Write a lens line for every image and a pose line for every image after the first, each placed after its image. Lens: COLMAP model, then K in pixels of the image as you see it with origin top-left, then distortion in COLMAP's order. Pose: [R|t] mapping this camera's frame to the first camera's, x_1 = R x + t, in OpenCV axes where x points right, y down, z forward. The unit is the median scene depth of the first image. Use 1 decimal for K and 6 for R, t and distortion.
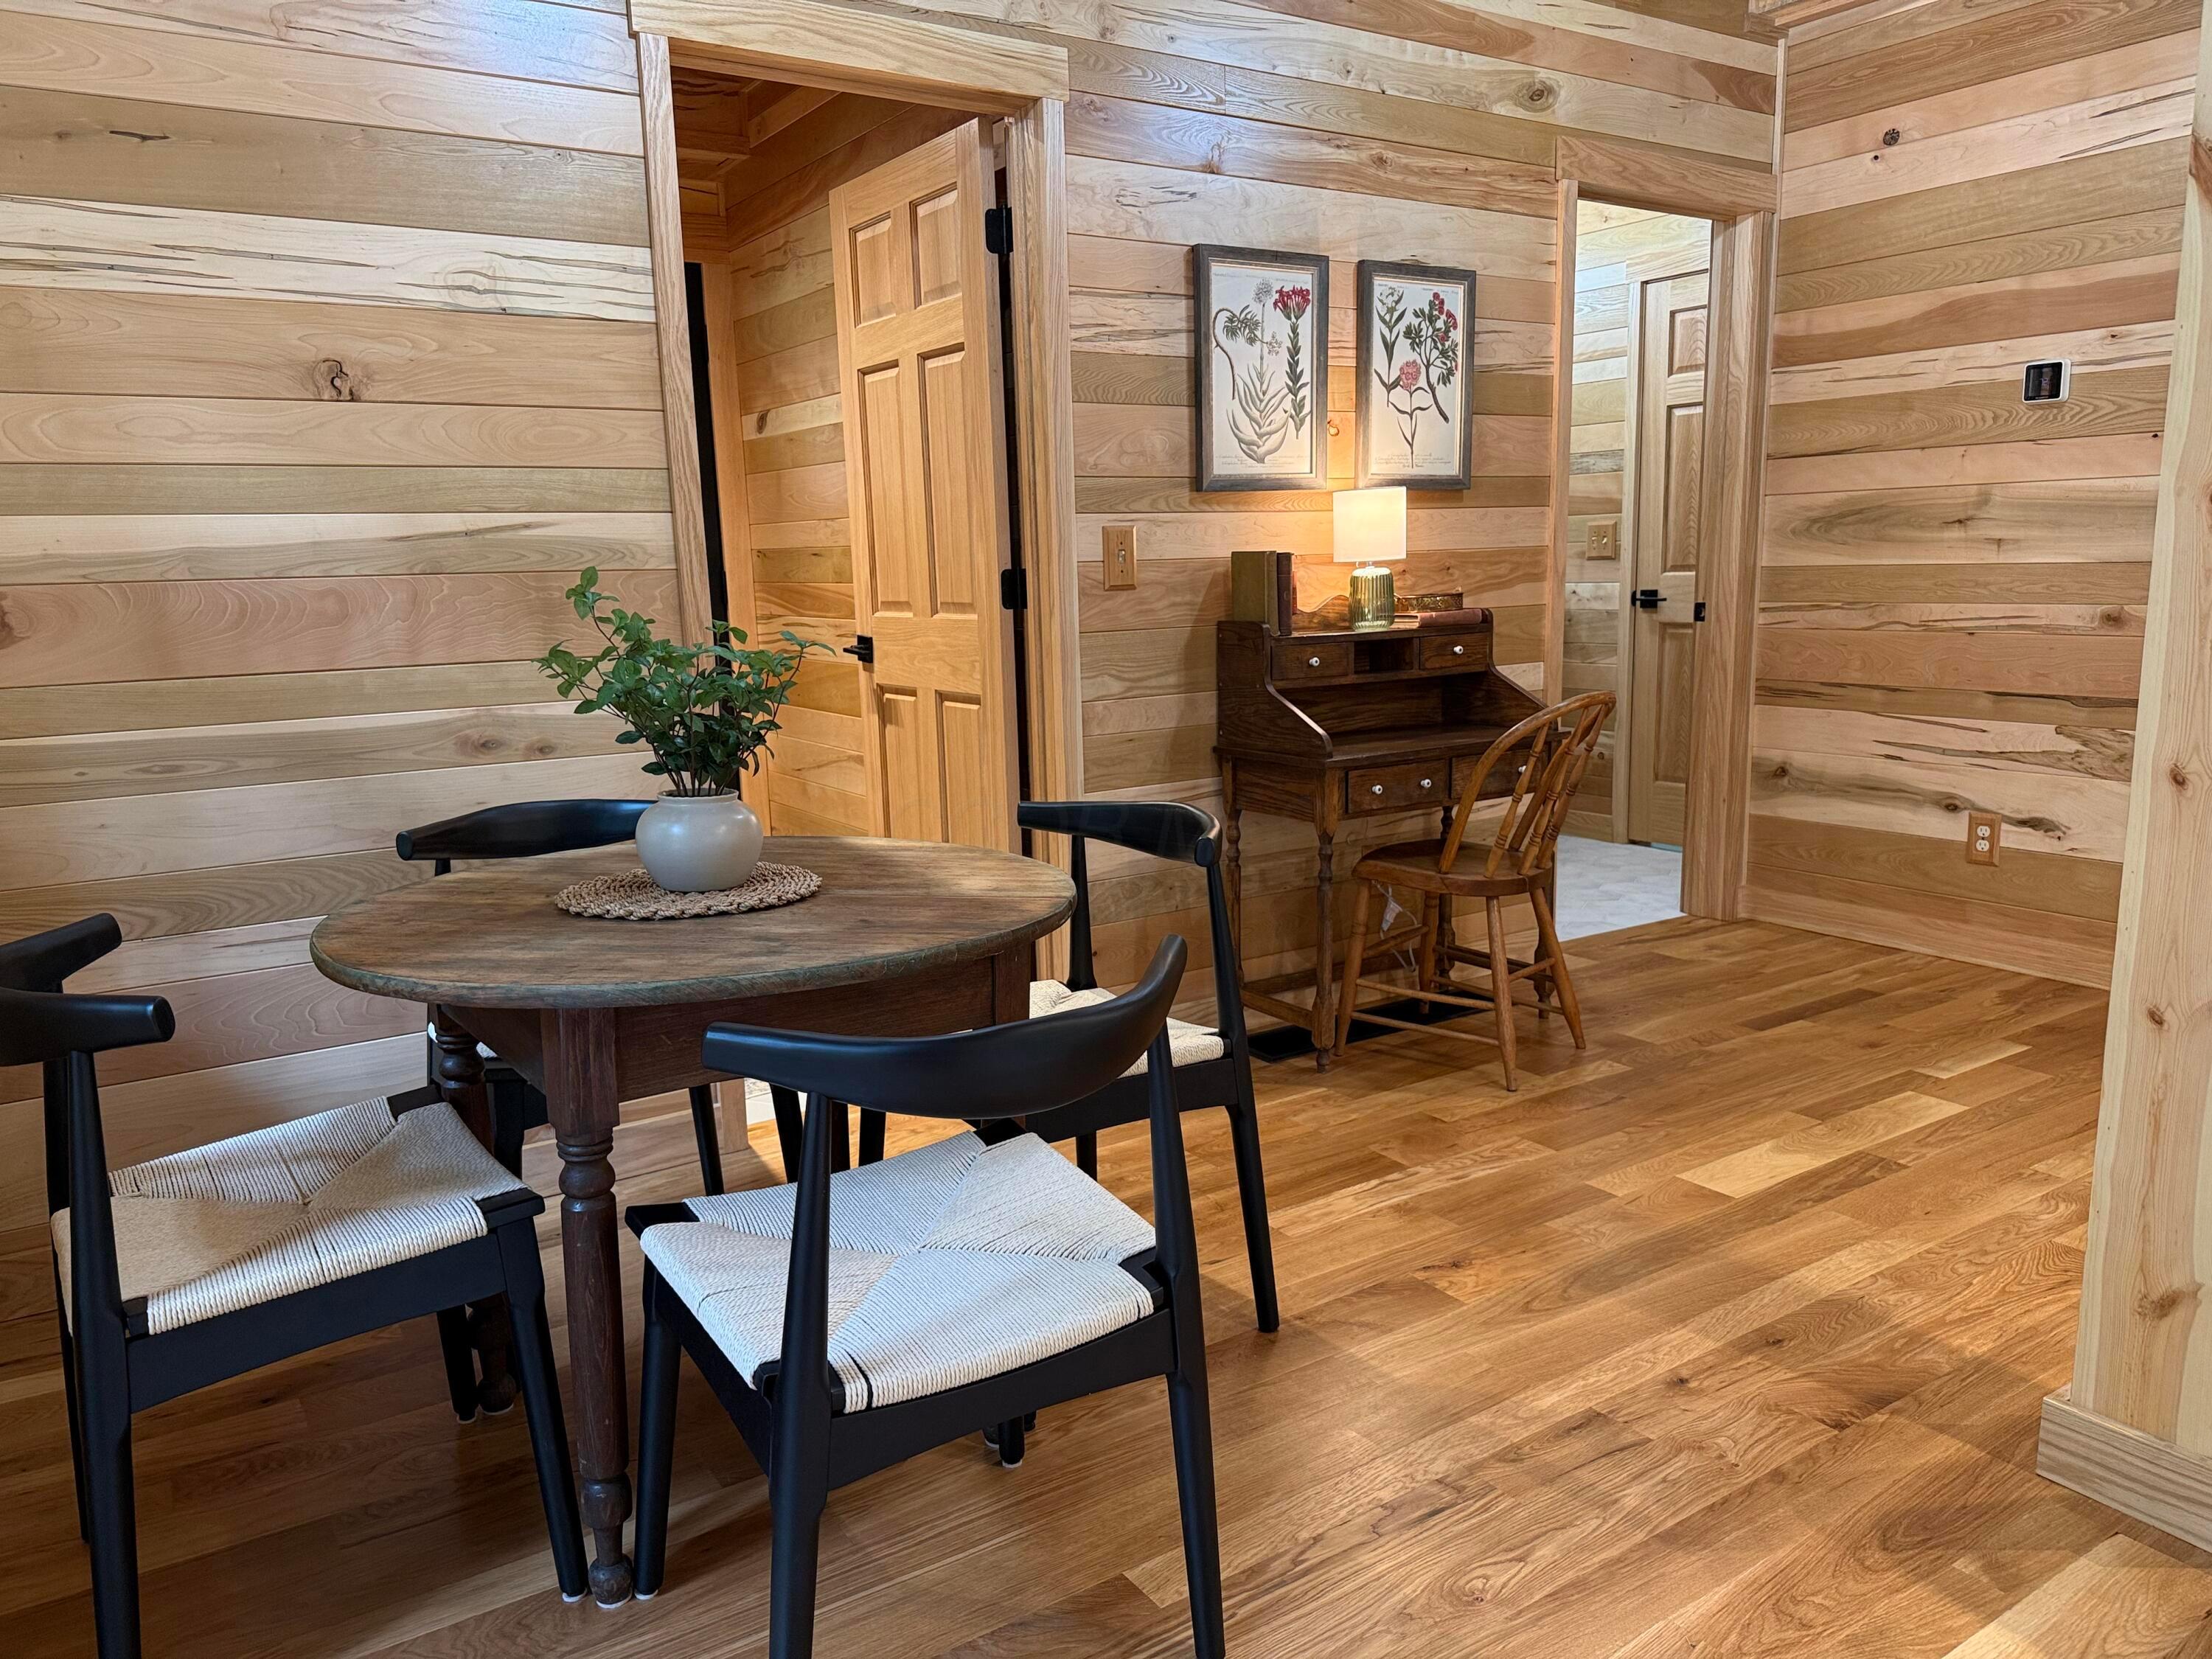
lens RADIAL K [[1567.7, 0, 1141.2], [0, 1567.7, 852.7], [0, 0, 1]] dist [0.053873, -0.068093]
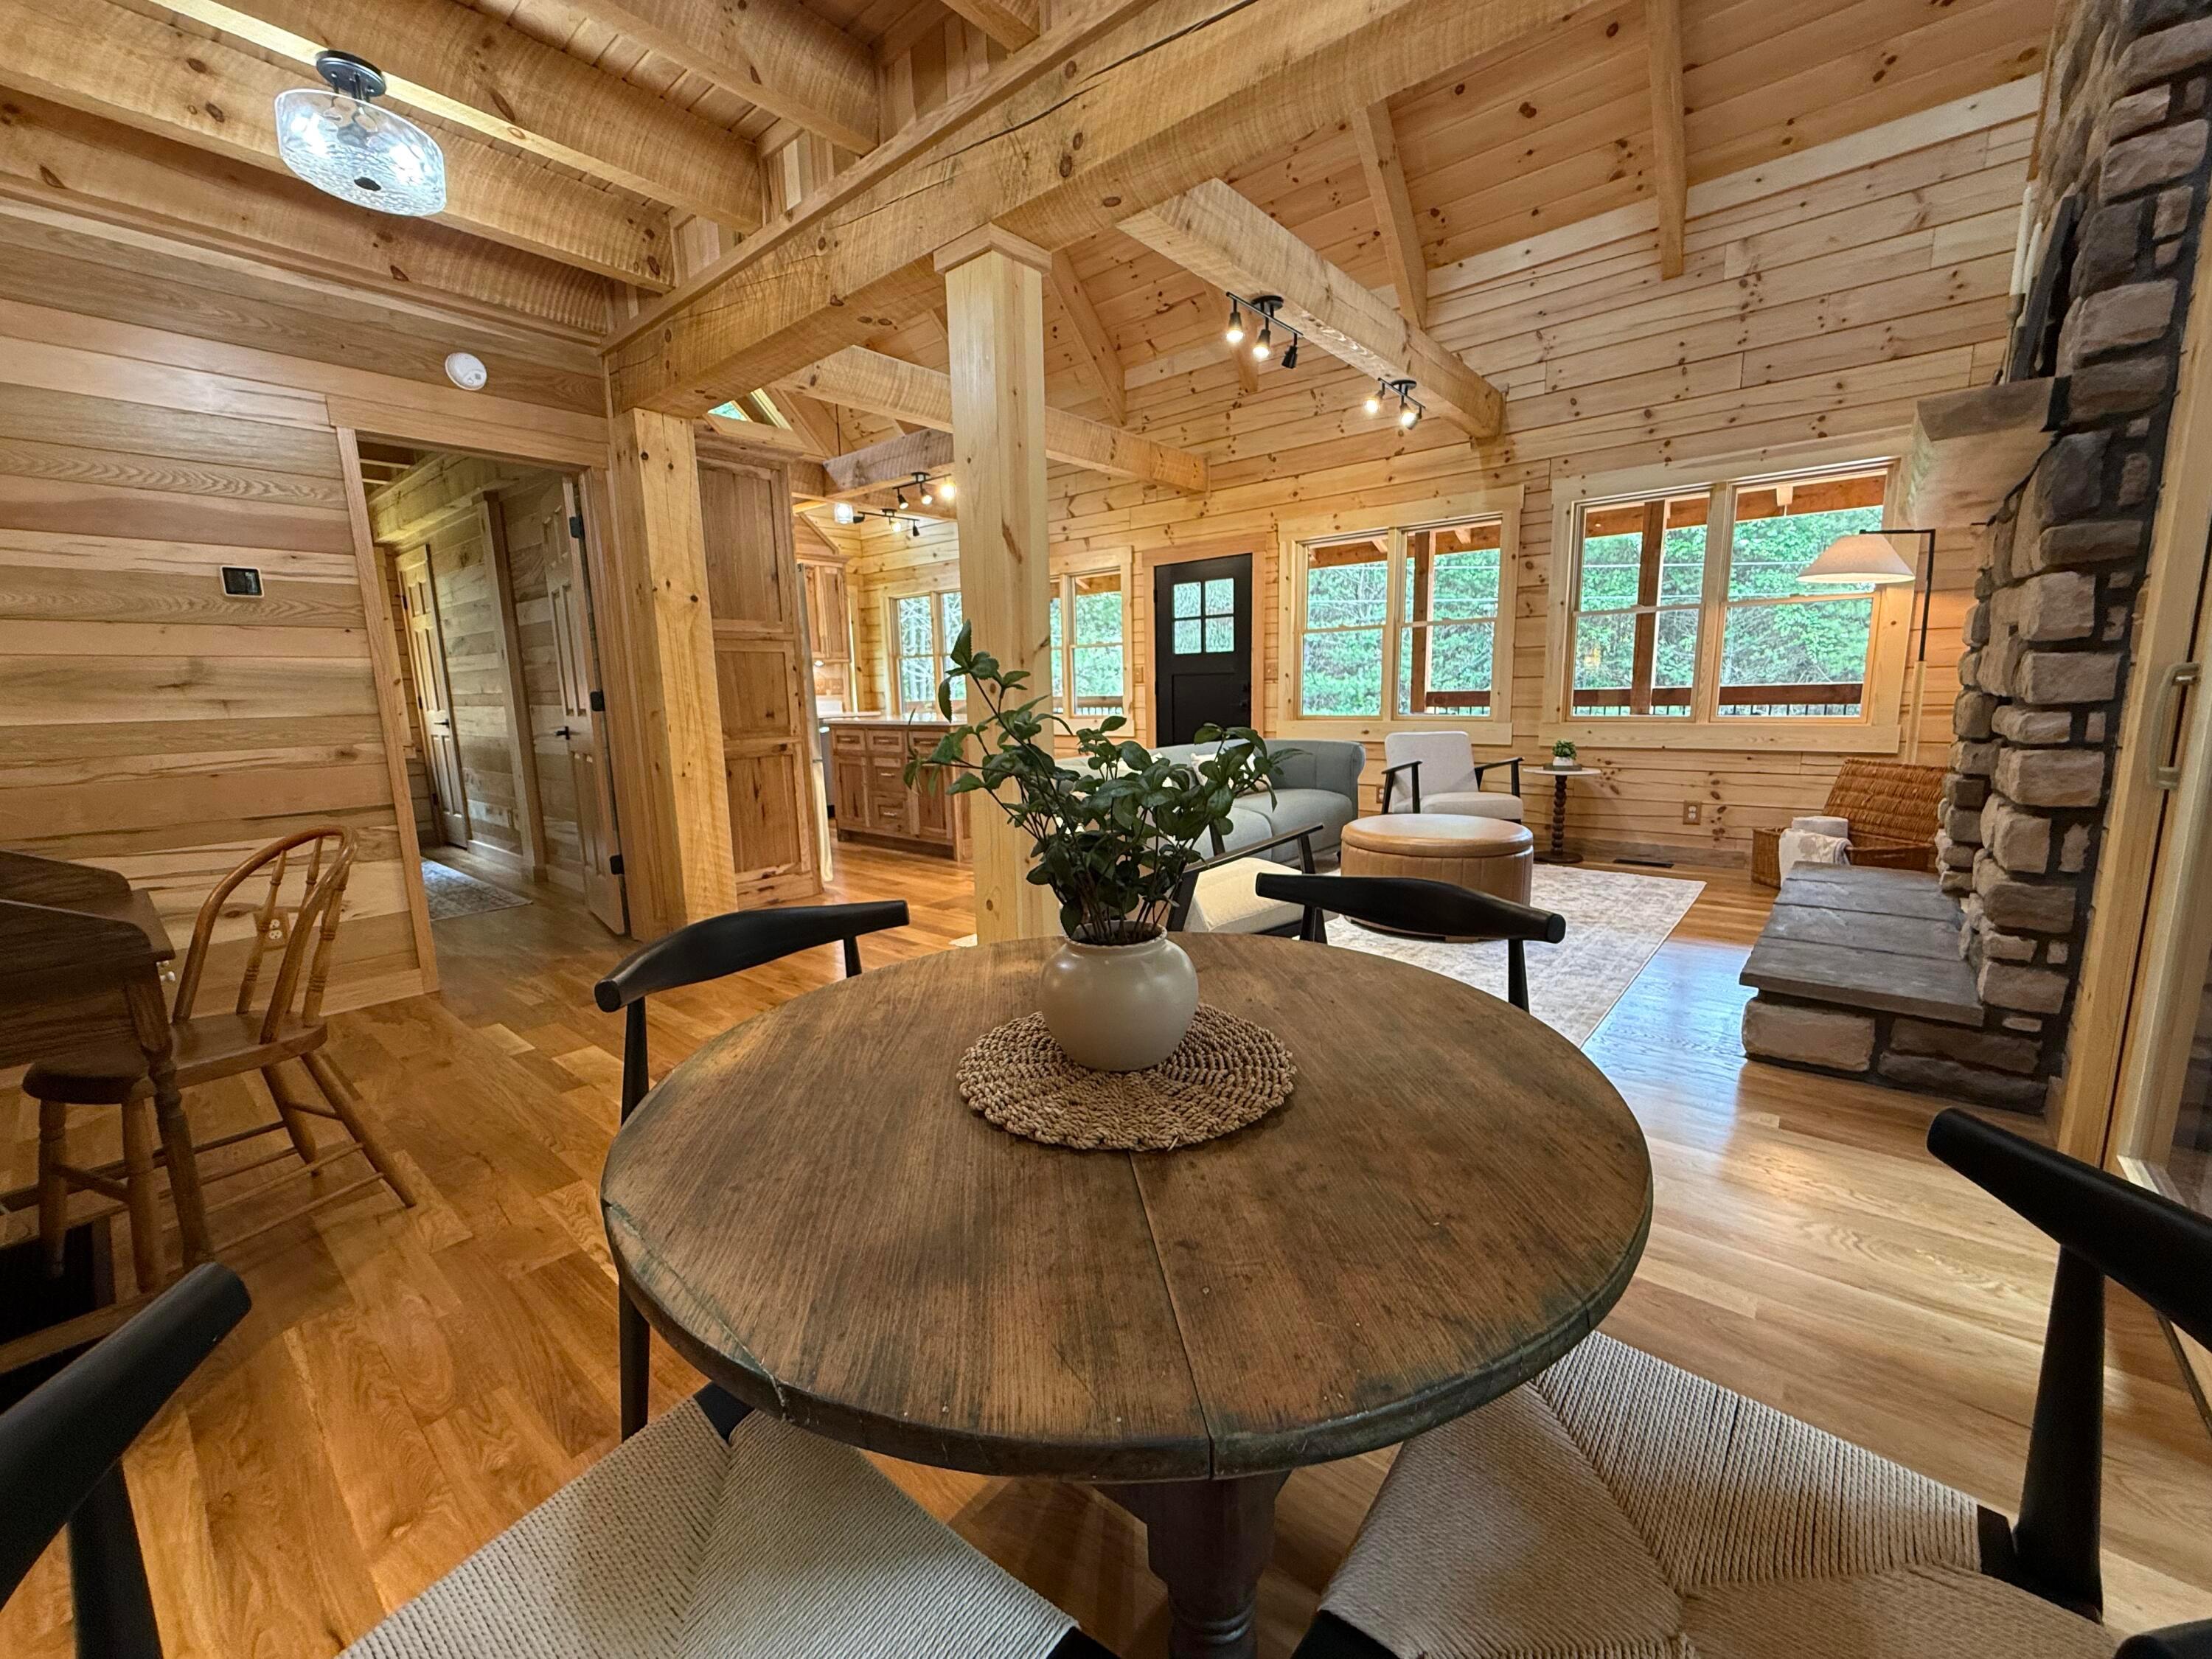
lens RADIAL K [[880.8, 0, 1088.9], [0, 880.8, 833.6], [0, 0, 1]] dist [0.001806, -0.000109]
pose [[-0.262506, -0.129979, 0.956136, -0.373301], [0.208973, 0.959712, 0.187839, -0.092883], [-0.942030, 0.249115, -0.224768, 0.594834]]
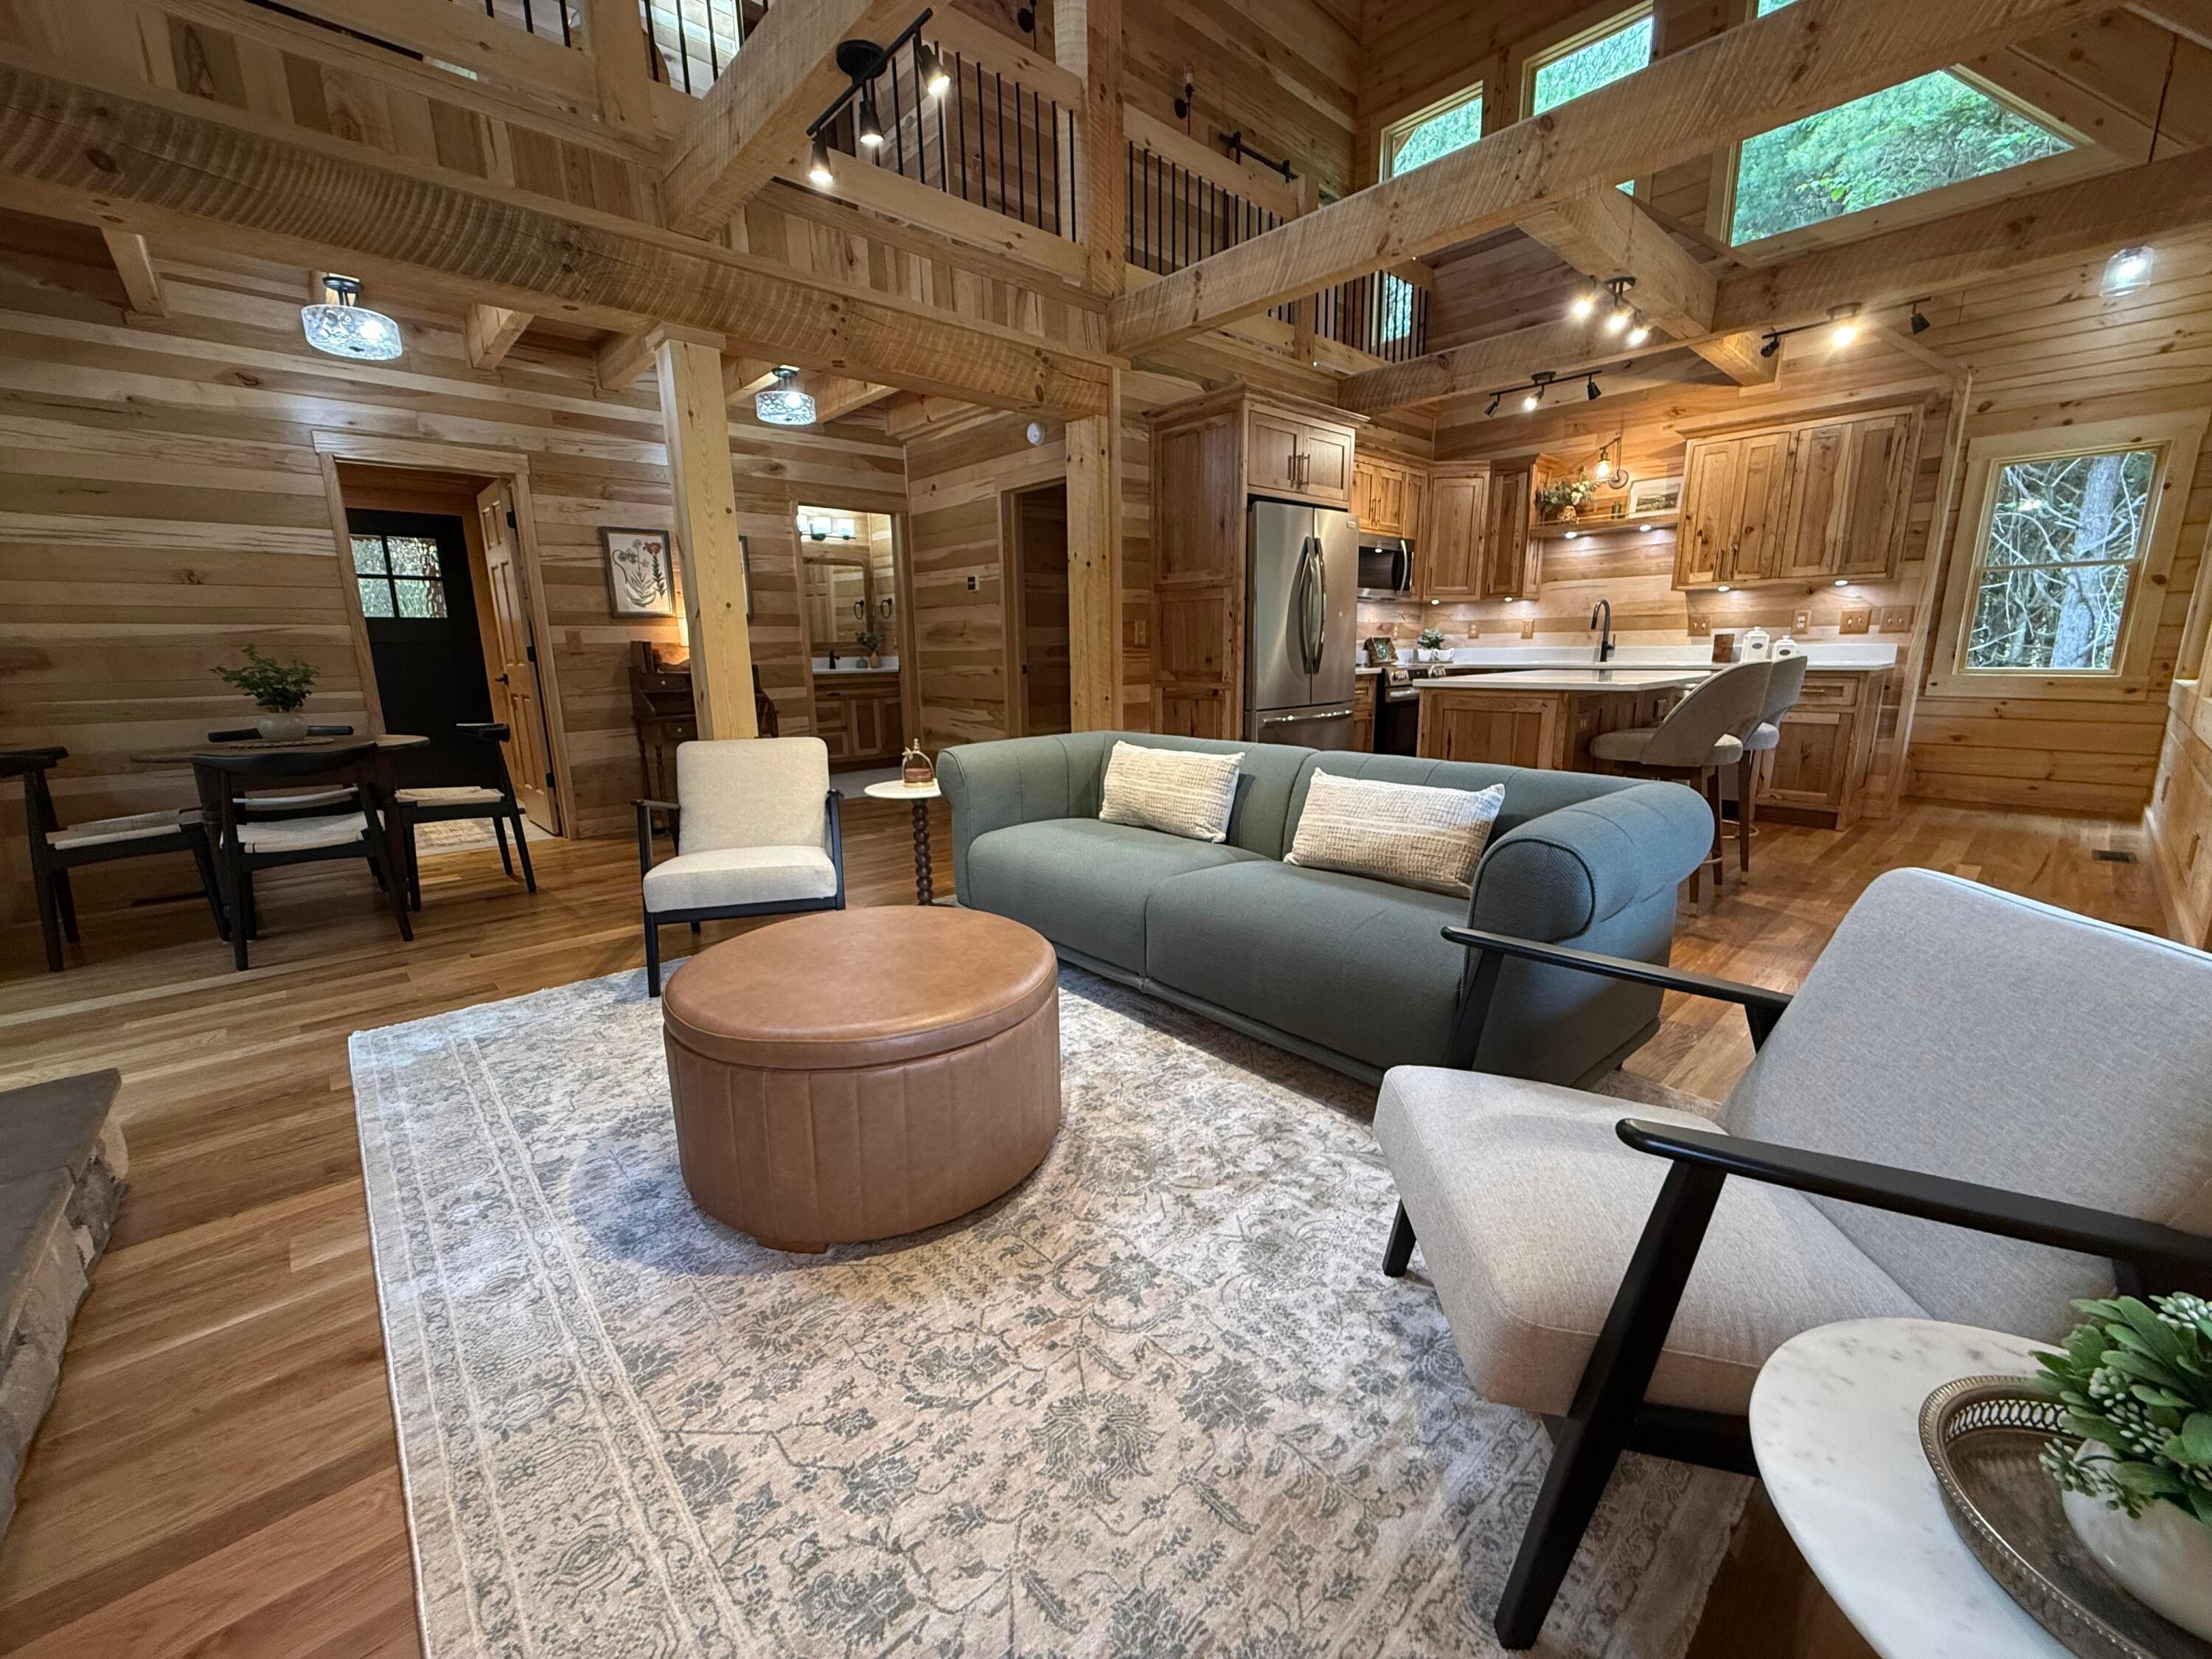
lens RADIAL K [[880.8, 0, 1099.4], [0, 880.8, 833.8], [0, 0, 1]] dist [0.001806, -0.000109]
pose [[0.988094, -0.022747, 0.152161, 0.586638], [0.019929, 0.999601, 0.020015, 0.112191], [-0.152555, -0.016744, 0.988153, -0.565491]]
